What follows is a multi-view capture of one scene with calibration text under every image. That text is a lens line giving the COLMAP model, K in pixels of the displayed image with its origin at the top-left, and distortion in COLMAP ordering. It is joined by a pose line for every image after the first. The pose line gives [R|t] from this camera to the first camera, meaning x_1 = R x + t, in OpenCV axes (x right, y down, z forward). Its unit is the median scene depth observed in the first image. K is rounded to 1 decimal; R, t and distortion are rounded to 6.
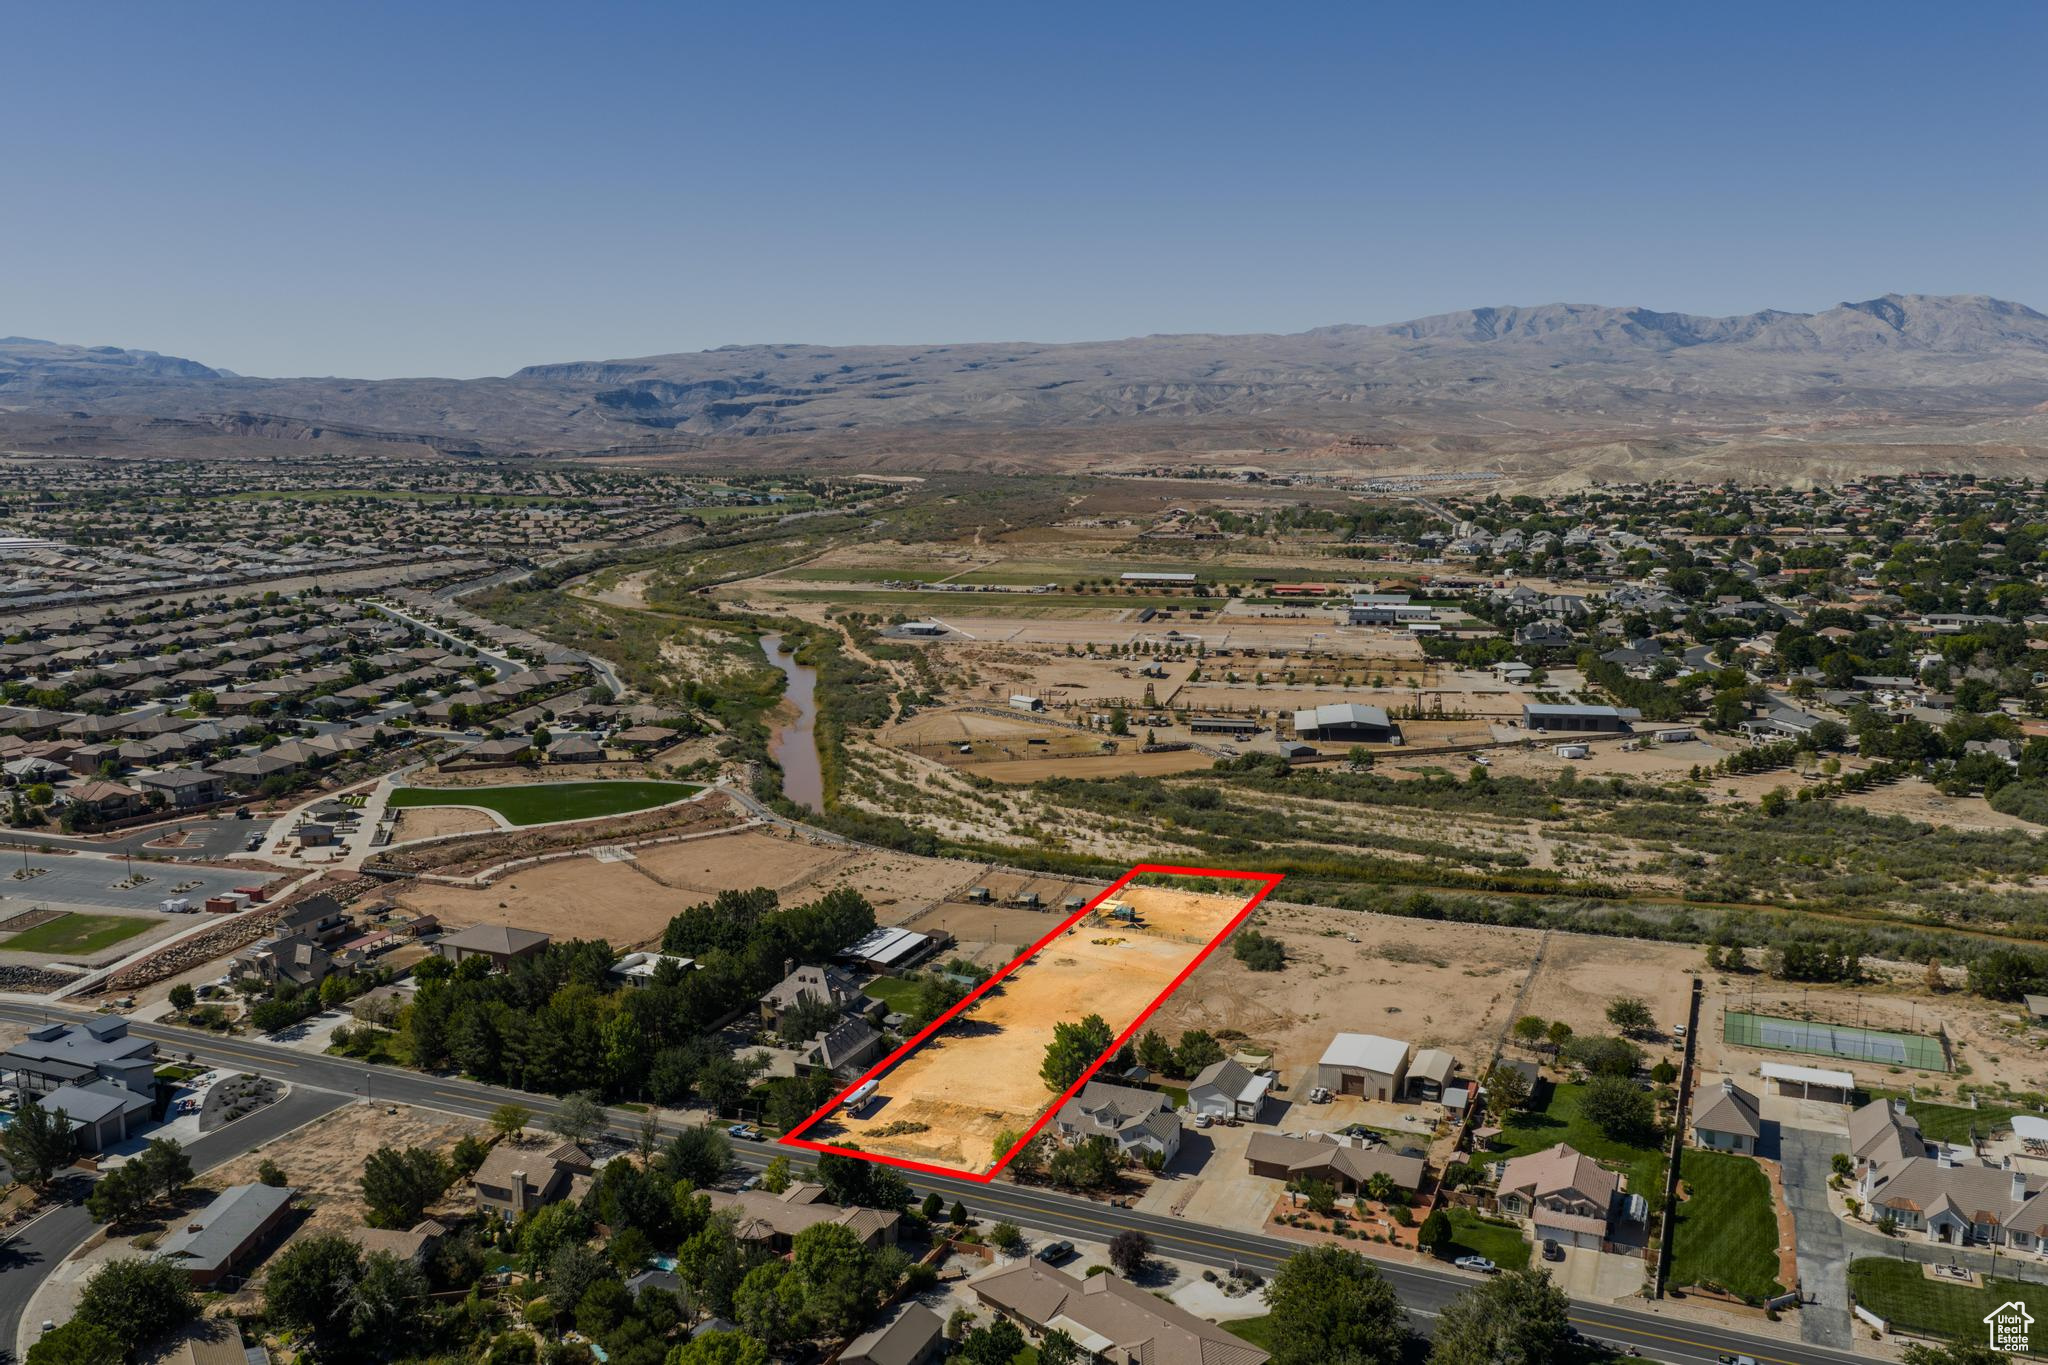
lens RADIAL K [[1692.7, 0, 1024.0], [0, 1692.7, 682.5], [0, 0, 1]] dist [0.033434, -0.053134]
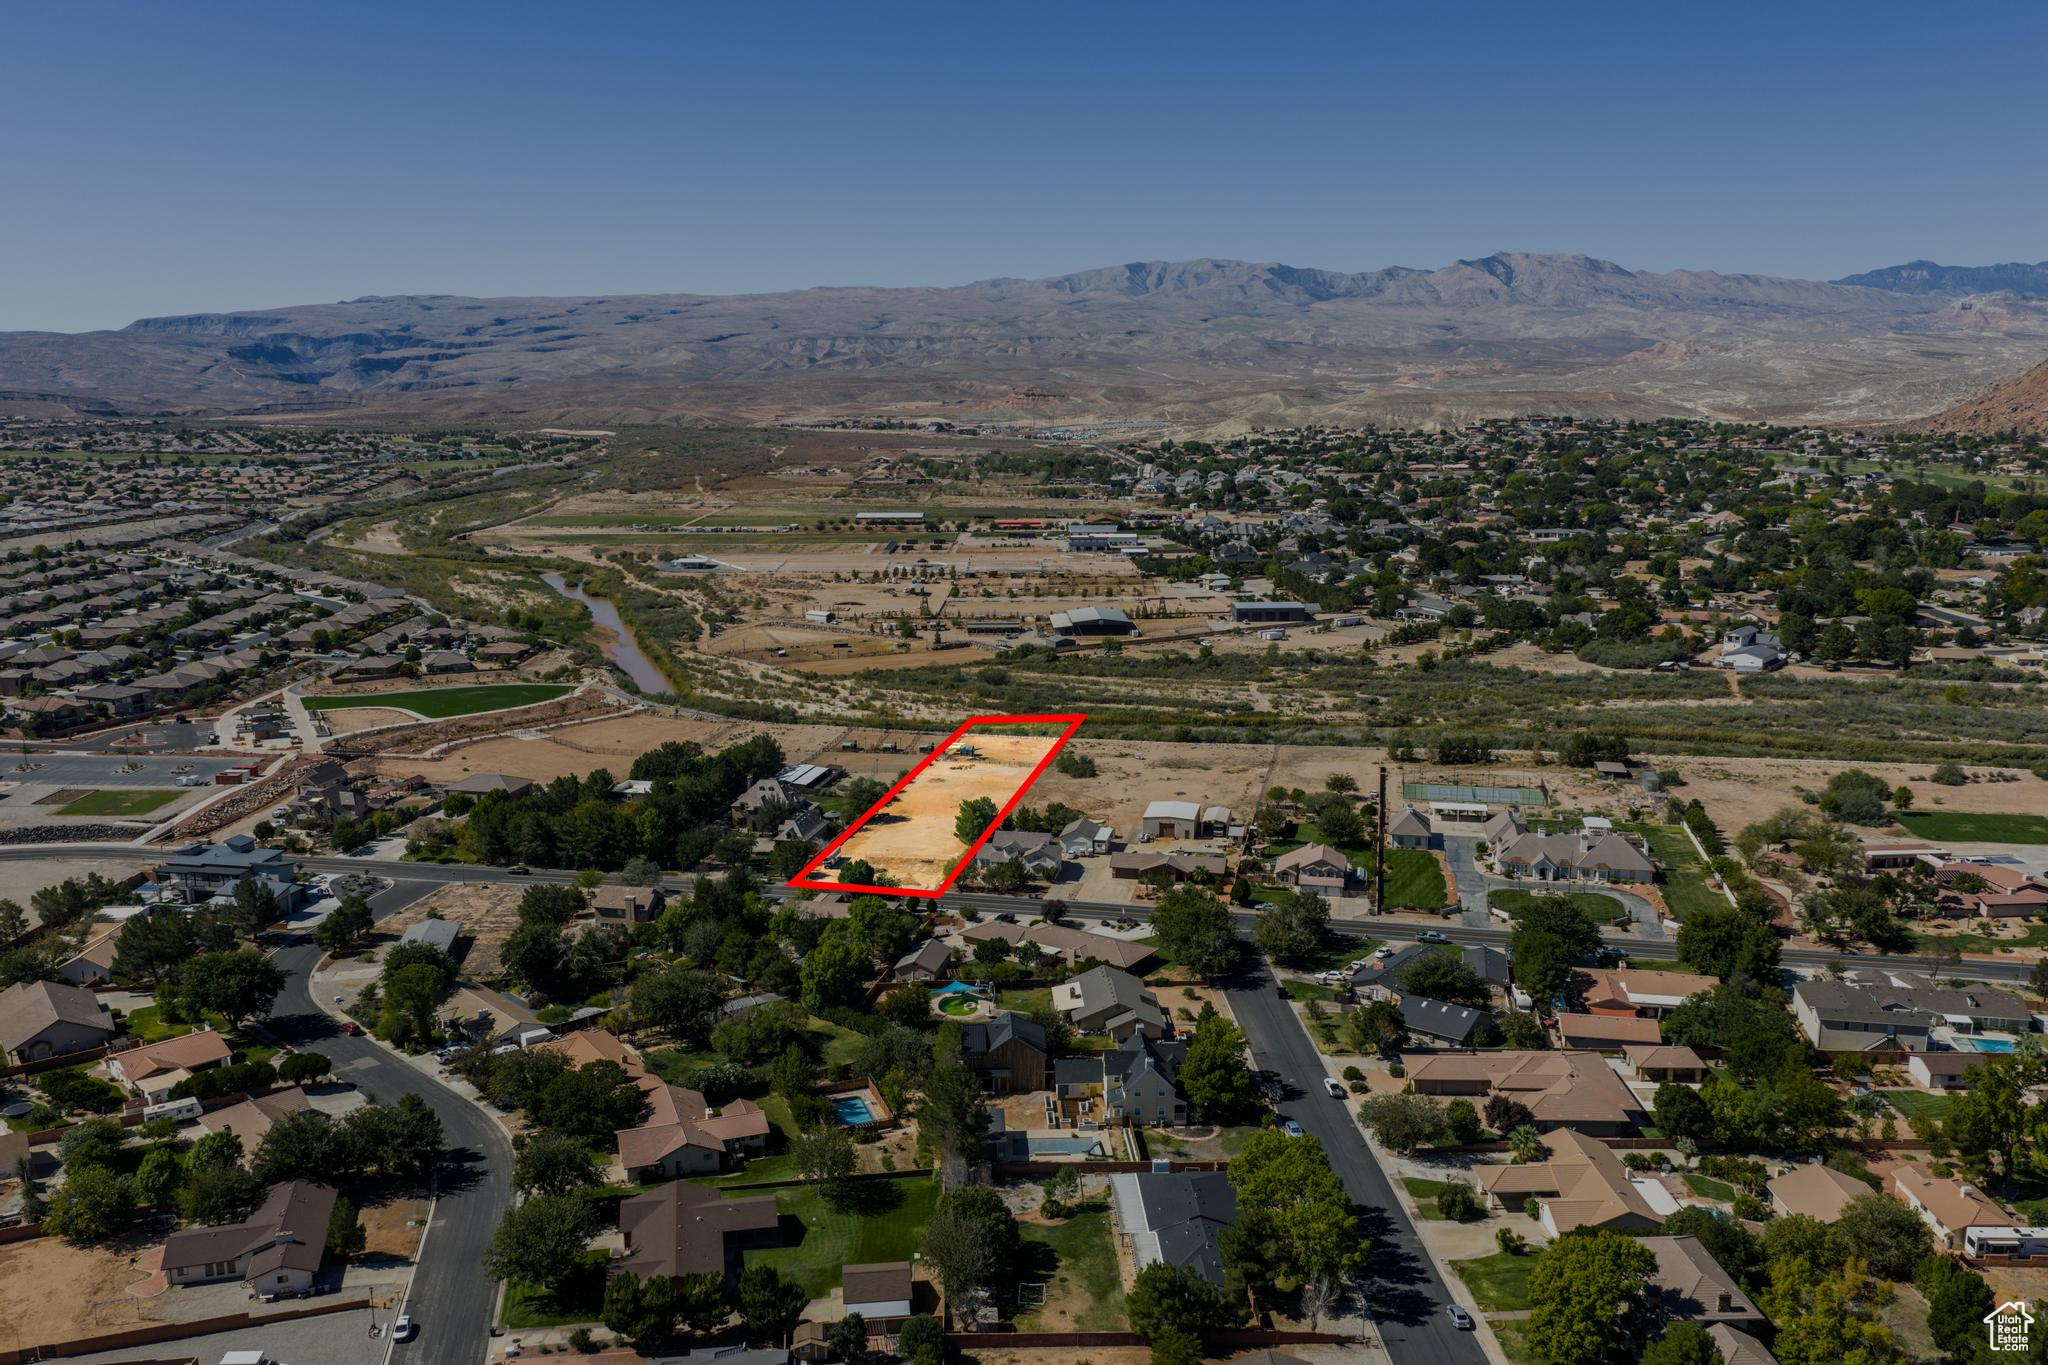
lens RADIAL K [[1692.7, 0, 1024.0], [0, 1692.7, 682.5], [0, 0, 1]] dist [0.033434, -0.053134]
pose [[0.980963, -0.040698, 0.189883, -0.086603], [0.035590, 0.998909, 0.030234, 0.027811], [-0.190907, -0.022901, 0.981341, -0.174244]]
